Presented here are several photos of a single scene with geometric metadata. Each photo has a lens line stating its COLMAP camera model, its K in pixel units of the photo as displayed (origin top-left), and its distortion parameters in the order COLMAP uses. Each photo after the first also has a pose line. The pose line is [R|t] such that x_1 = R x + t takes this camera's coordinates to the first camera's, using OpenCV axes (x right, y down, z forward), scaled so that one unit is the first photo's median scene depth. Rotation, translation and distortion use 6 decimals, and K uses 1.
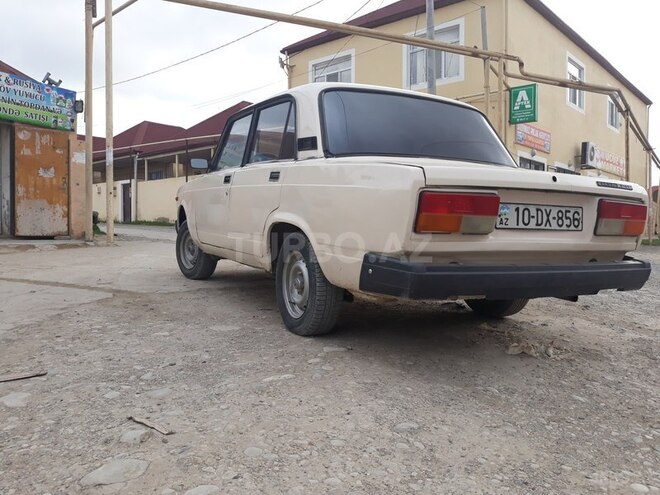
lens RADIAL K [[551.4, 0, 328.0], [0, 551.4, 247.5], [0, 0, 1]] dist [-0.013605, 0.016580]
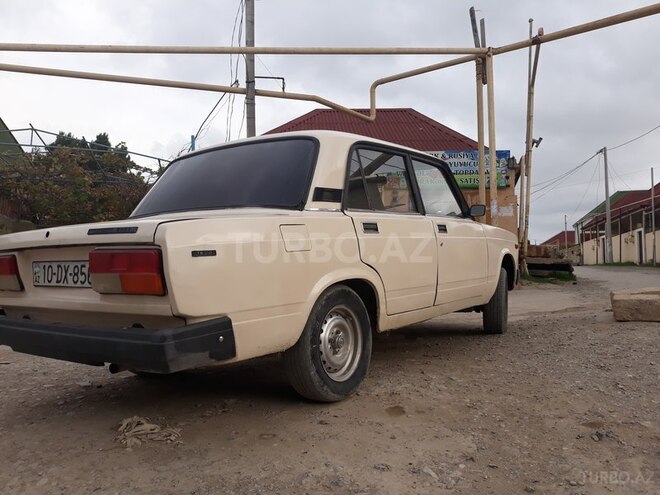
lens RADIAL K [[551.4, 0, 330.9], [0, 551.4, 243.9], [0, 0, 1]] dist [-0.013605, 0.016580]
pose [[0.443812, -0.066104, -0.893679, 1.422750], [-0.016856, 0.996483, -0.082079, -0.035659], [0.895961, 0.051492, 0.441137, 0.975445]]
